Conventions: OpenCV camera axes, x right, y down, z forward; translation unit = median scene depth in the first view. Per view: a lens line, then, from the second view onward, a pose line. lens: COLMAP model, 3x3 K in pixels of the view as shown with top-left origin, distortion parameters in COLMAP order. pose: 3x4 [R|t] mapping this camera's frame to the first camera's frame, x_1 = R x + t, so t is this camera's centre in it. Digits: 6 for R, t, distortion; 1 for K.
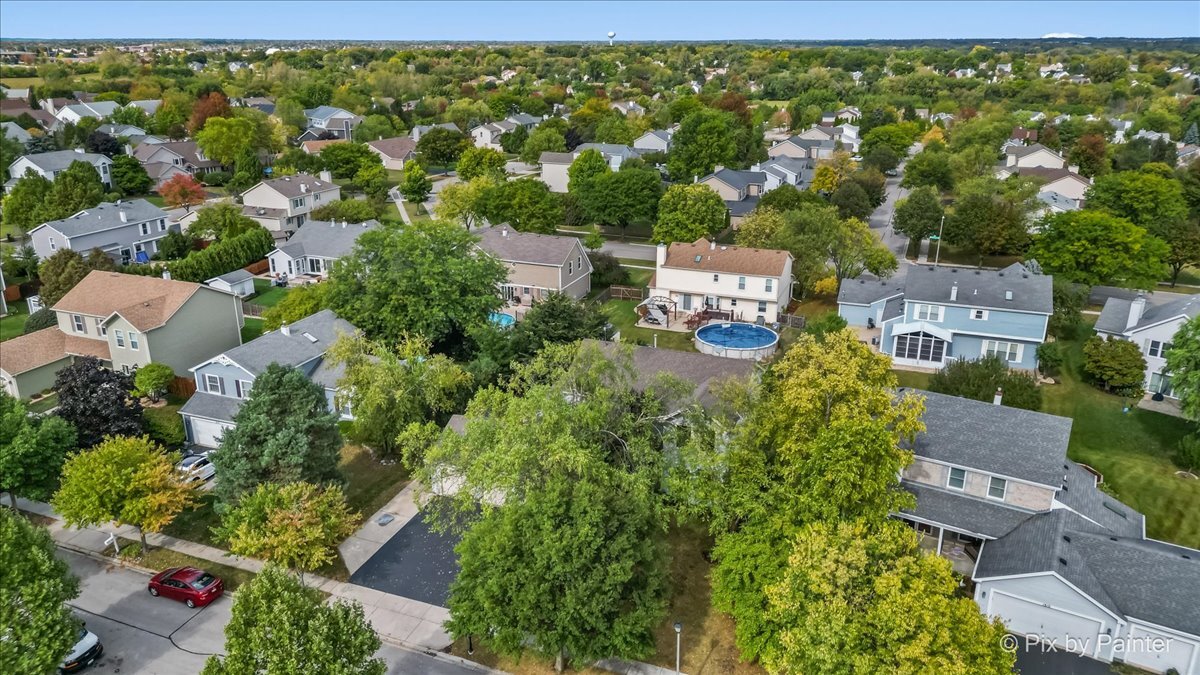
lens RADIAL K [[831.8, 0, 602.8], [0, 831.8, 334.6], [0, 0, 1]] dist [0.085033, -0.083754]
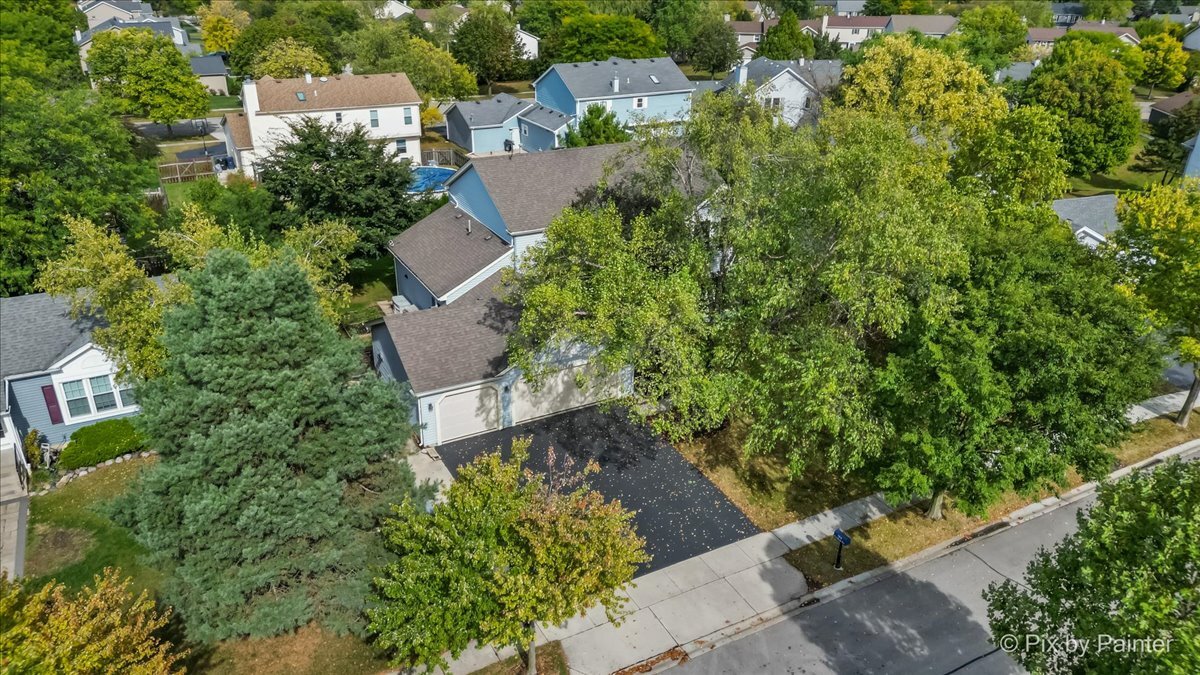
lens RADIAL K [[831.8, 0, 602.8], [0, 831.8, 334.6], [0, 0, 1]] dist [0.085033, -0.083754]
pose [[0.651384, -0.316592, 0.689543, -0.284061], [0.237398, 0.948200, 0.211090, 0.013714], [-0.720654, 0.026196, 0.692800, 0.295163]]
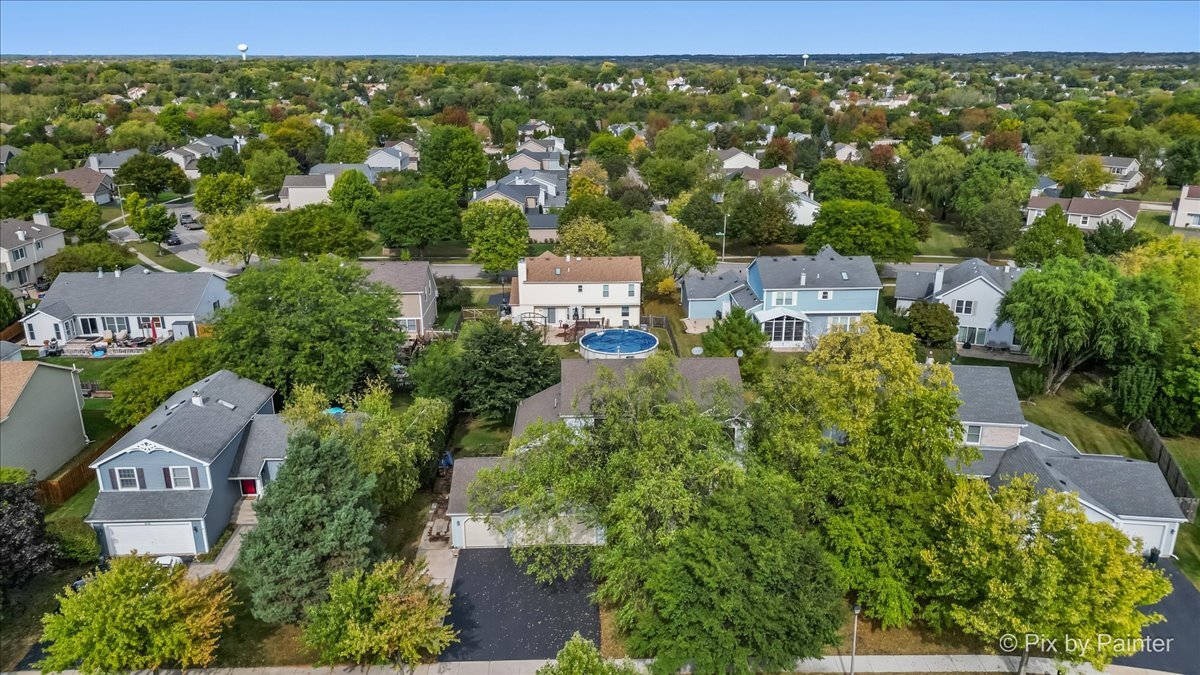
lens RADIAL K [[831.8, 0, 602.8], [0, 831.8, 334.6], [0, 0, 1]] dist [0.085033, -0.083754]
pose [[0.924275, -0.125457, 0.360521, -0.203028], [0.131343, 0.991303, 0.008234, -0.016208], [-0.358419, 0.039741, 0.932715, 0.044649]]
